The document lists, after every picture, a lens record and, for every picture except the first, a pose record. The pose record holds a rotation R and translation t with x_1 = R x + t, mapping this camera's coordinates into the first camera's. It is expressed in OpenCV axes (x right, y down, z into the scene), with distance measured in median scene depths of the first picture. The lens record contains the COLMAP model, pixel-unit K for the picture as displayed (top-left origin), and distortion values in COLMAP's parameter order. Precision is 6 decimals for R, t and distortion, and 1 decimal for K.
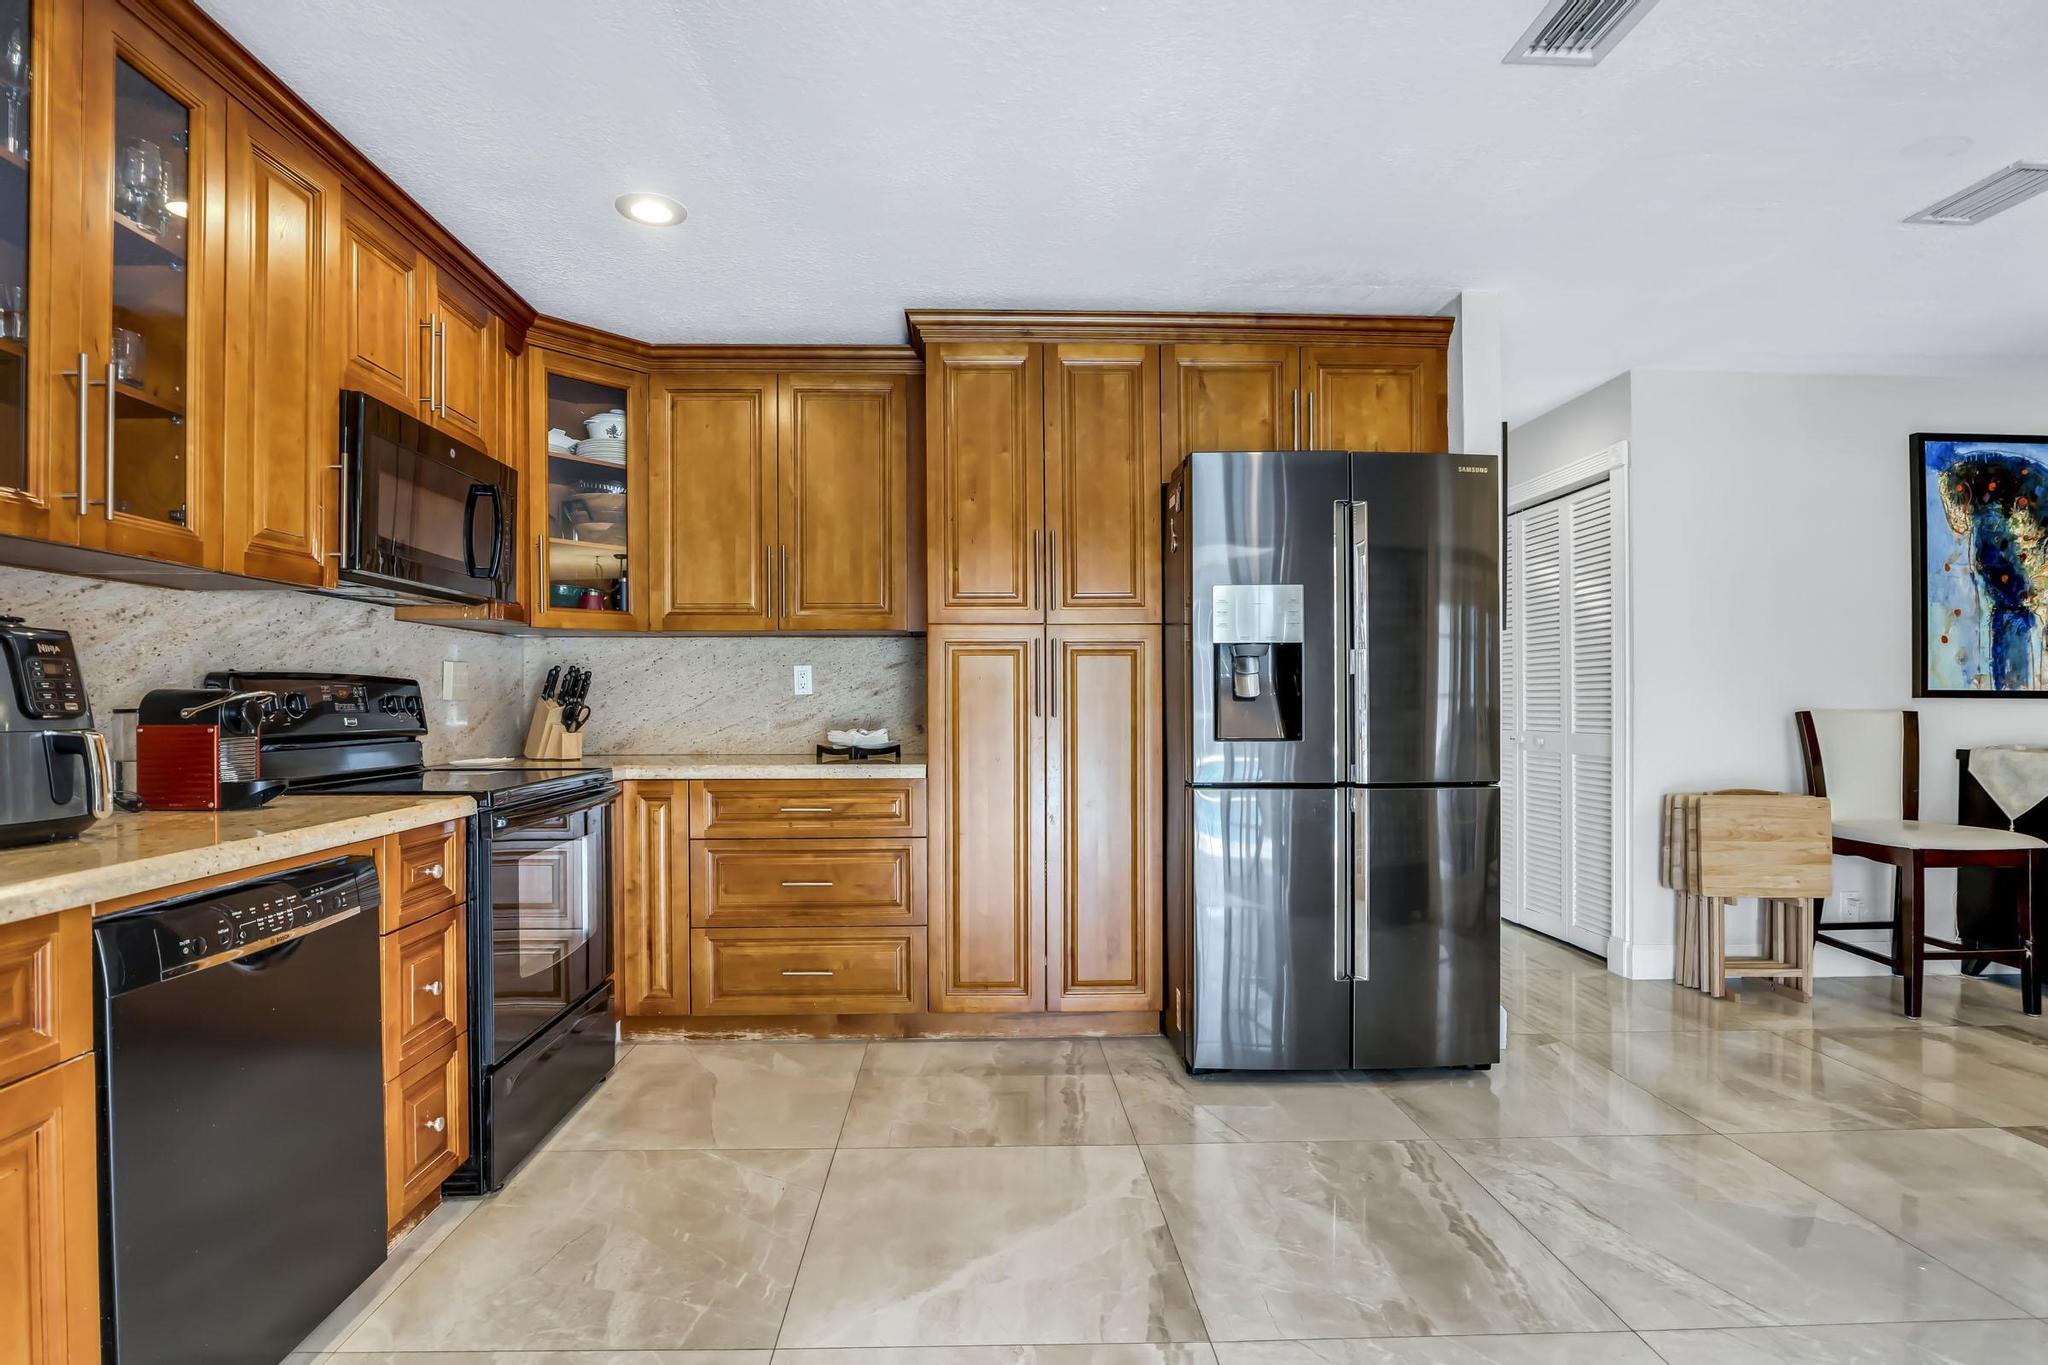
lens RADIAL K [[960.5, 0, 1020.4], [0, 960.5, 696.8], [0, 0, 1]] dist [-0.003753, -0.000275]
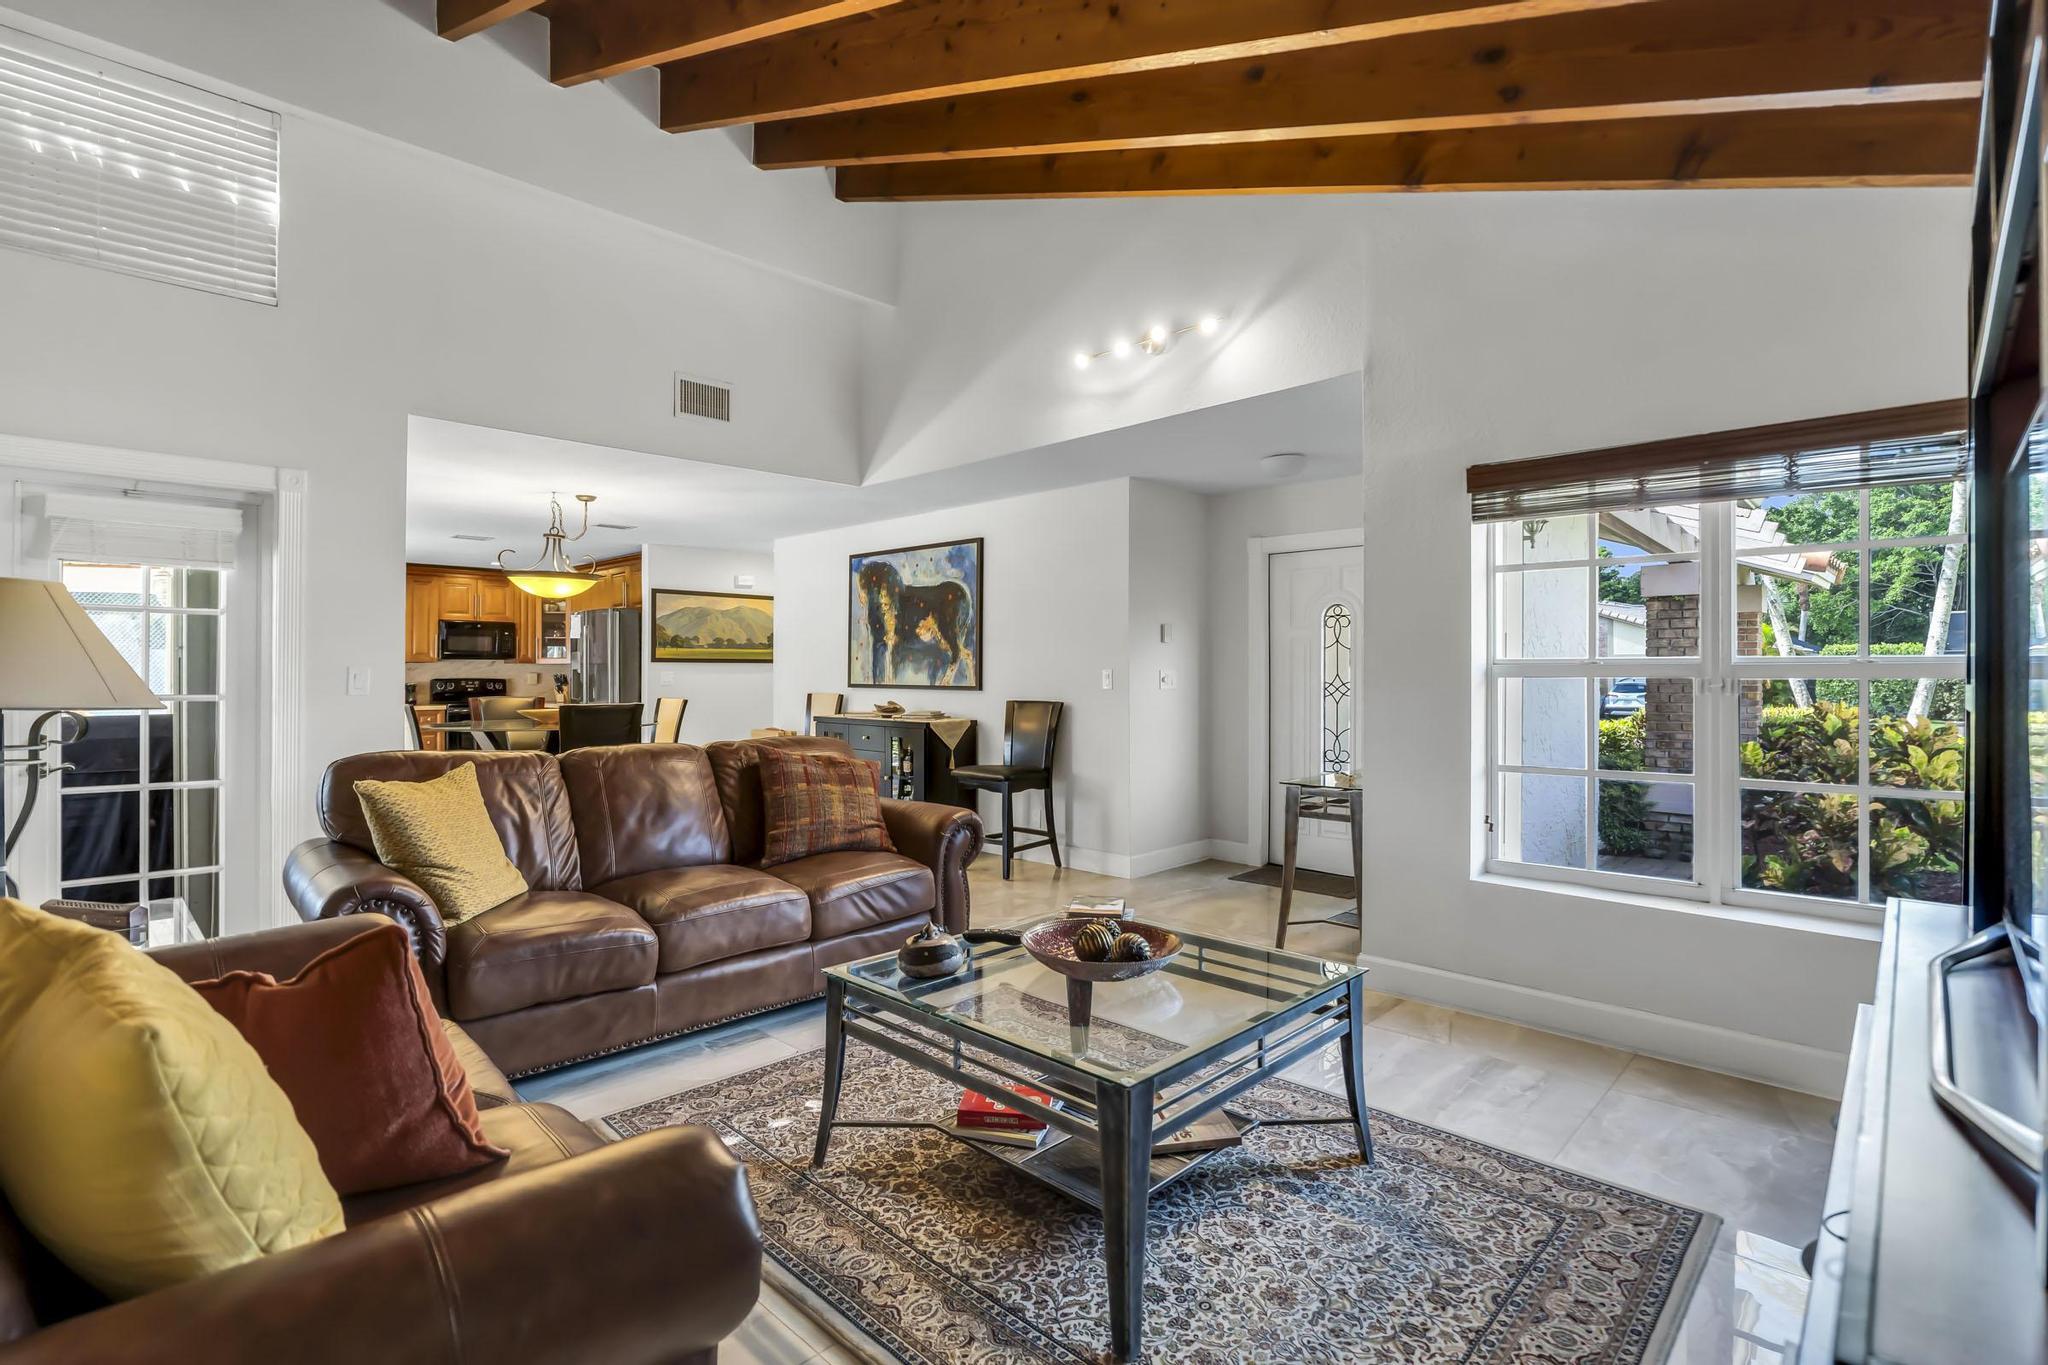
lens RADIAL K [[960.5, 0, 1022.0], [0, 960.5, 671.5], [0, 0, 1]] dist [-0.003753, -0.000275]
pose [[0.693207, -0.000304, -0.720739, 2.622699], [0.003514, 0.999989, 0.002958, -0.037557], [0.720730, -0.004583, 0.693200, -0.127123]]
